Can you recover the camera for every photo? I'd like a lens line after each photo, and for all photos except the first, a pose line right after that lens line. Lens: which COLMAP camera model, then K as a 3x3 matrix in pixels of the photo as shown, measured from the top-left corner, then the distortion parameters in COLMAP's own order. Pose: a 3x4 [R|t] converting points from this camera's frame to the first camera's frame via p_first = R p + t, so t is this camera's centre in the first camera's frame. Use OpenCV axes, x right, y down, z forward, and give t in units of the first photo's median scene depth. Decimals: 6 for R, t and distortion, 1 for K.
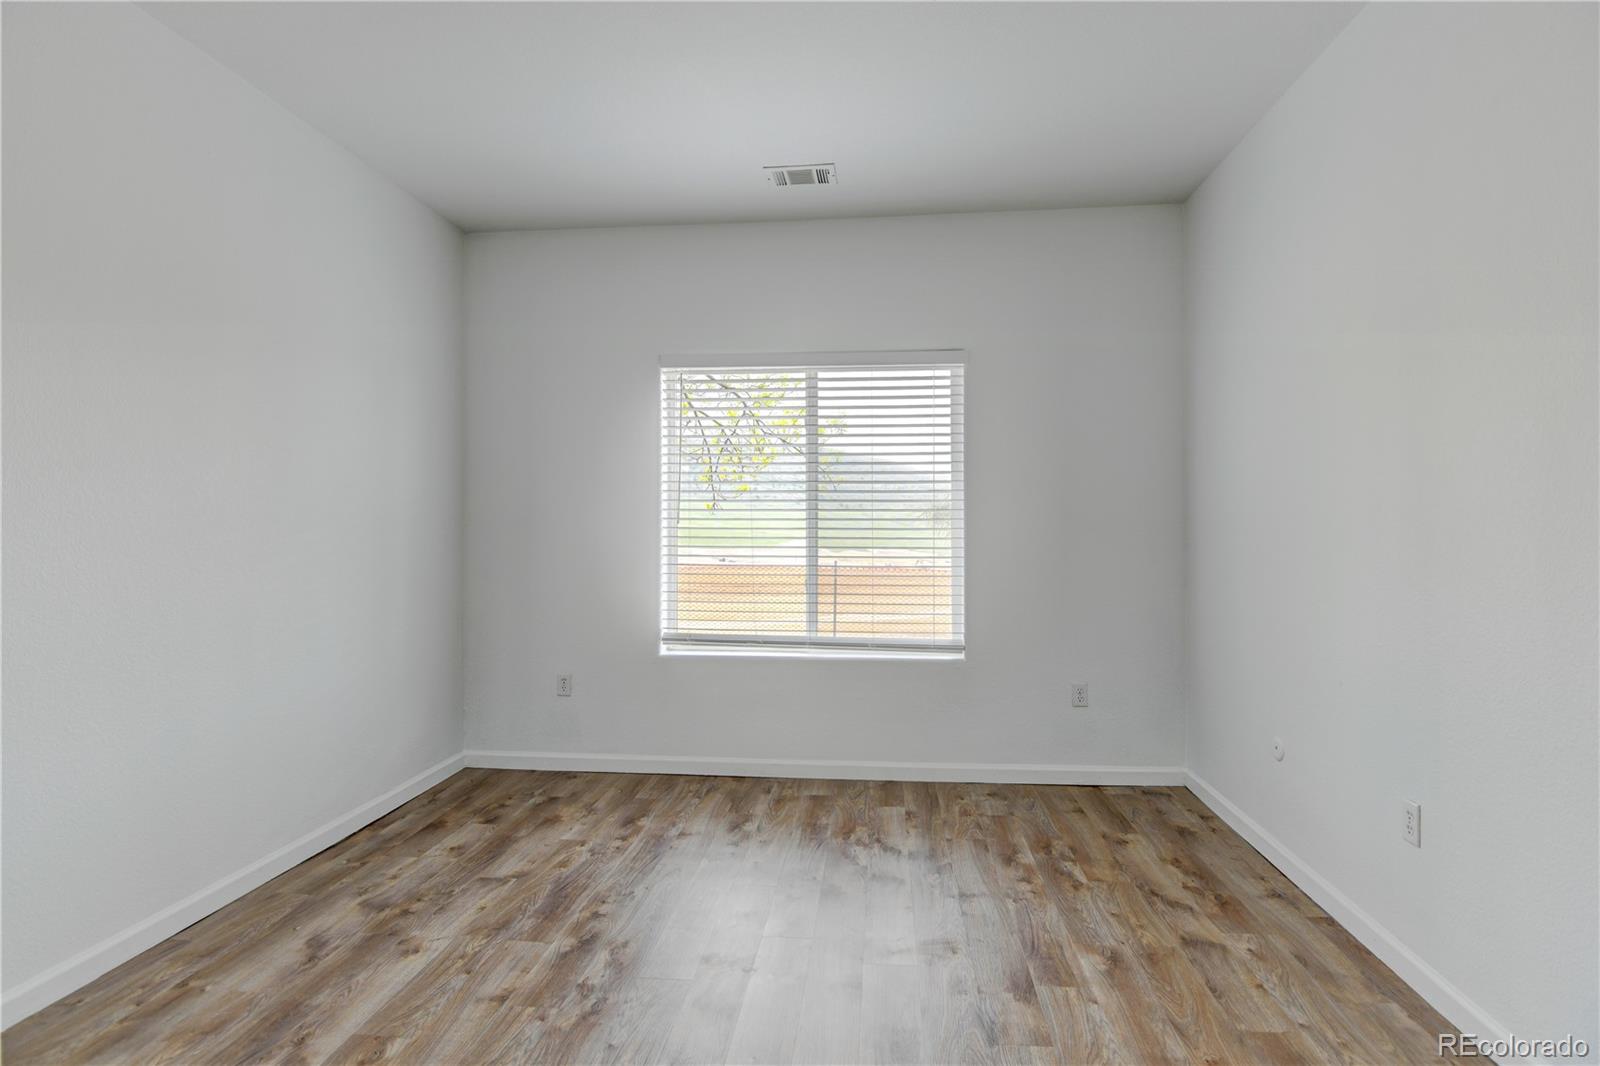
lens RADIAL K [[745.5, 0, 800.5], [0, 745.5, 521.6], [0, 0, 1]] dist [0.011742, -0.024095]
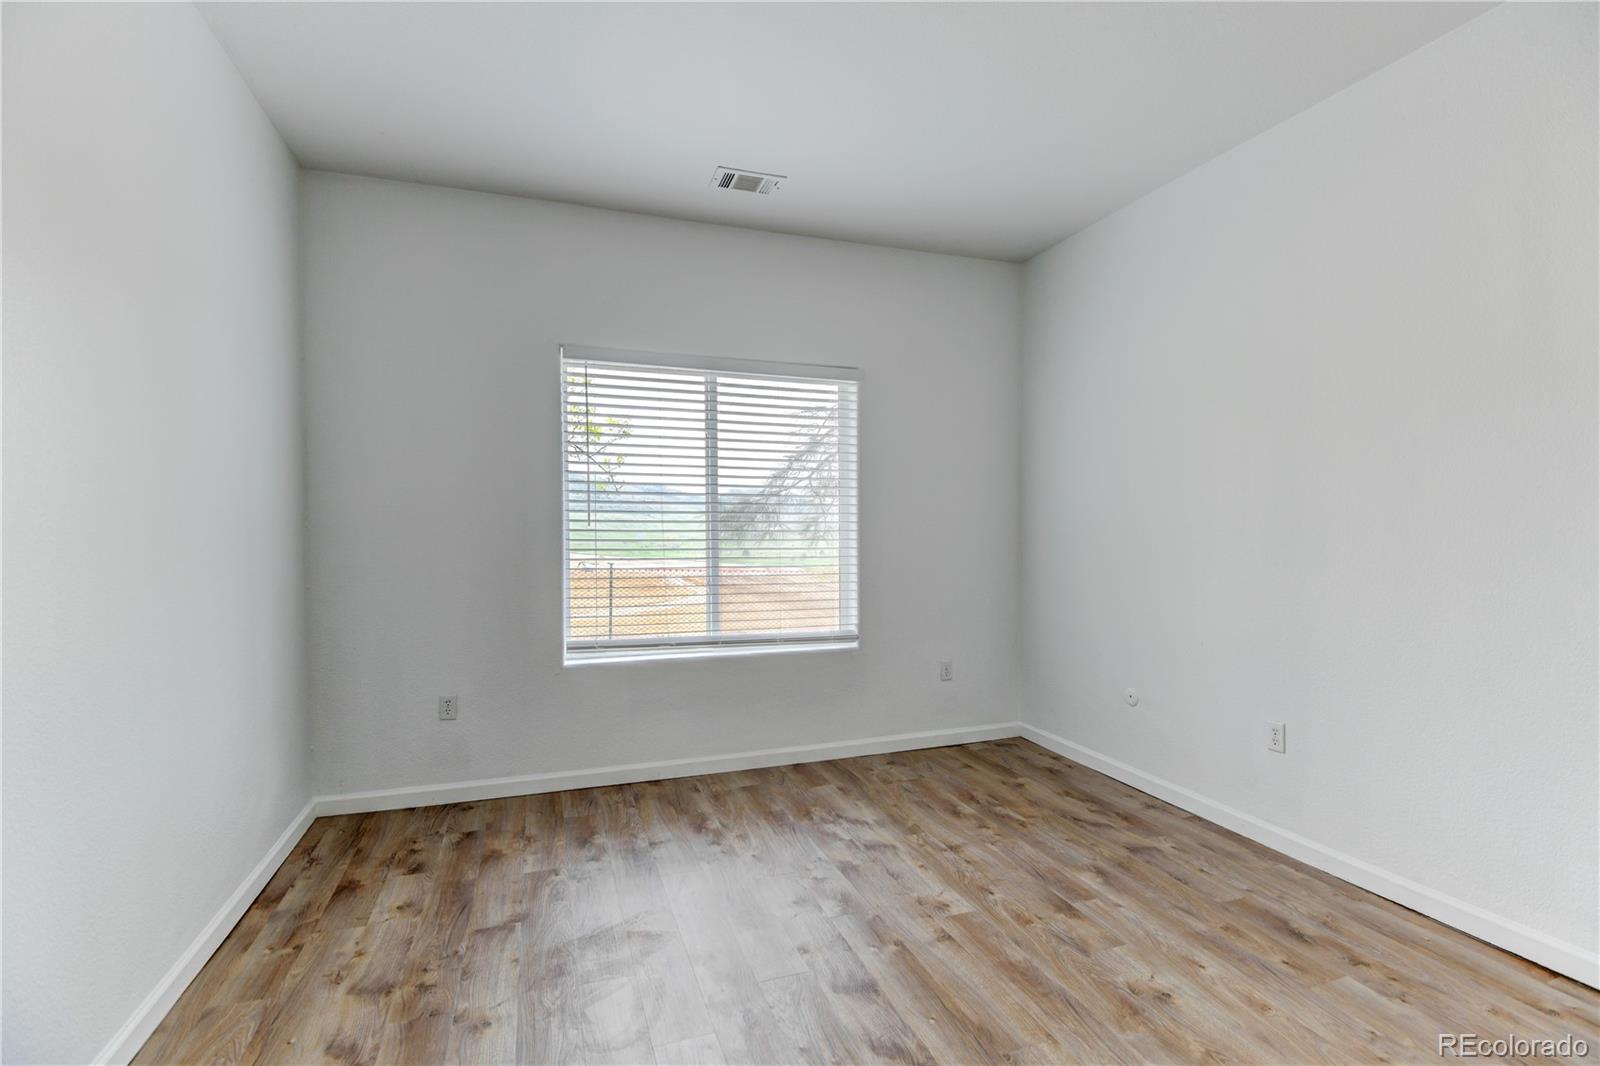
lens RADIAL K [[711.3, 0, 776.3], [0, 711.3, 547.1], [0, 0, 1]] dist [0.020941, -0.025378]
pose [[0.914475, -0.010073, 0.404517, -0.364234], [-0.002585, 0.999524, 0.030734, 0.001711], [-0.404634, -0.029151, 0.914014, 0.087739]]
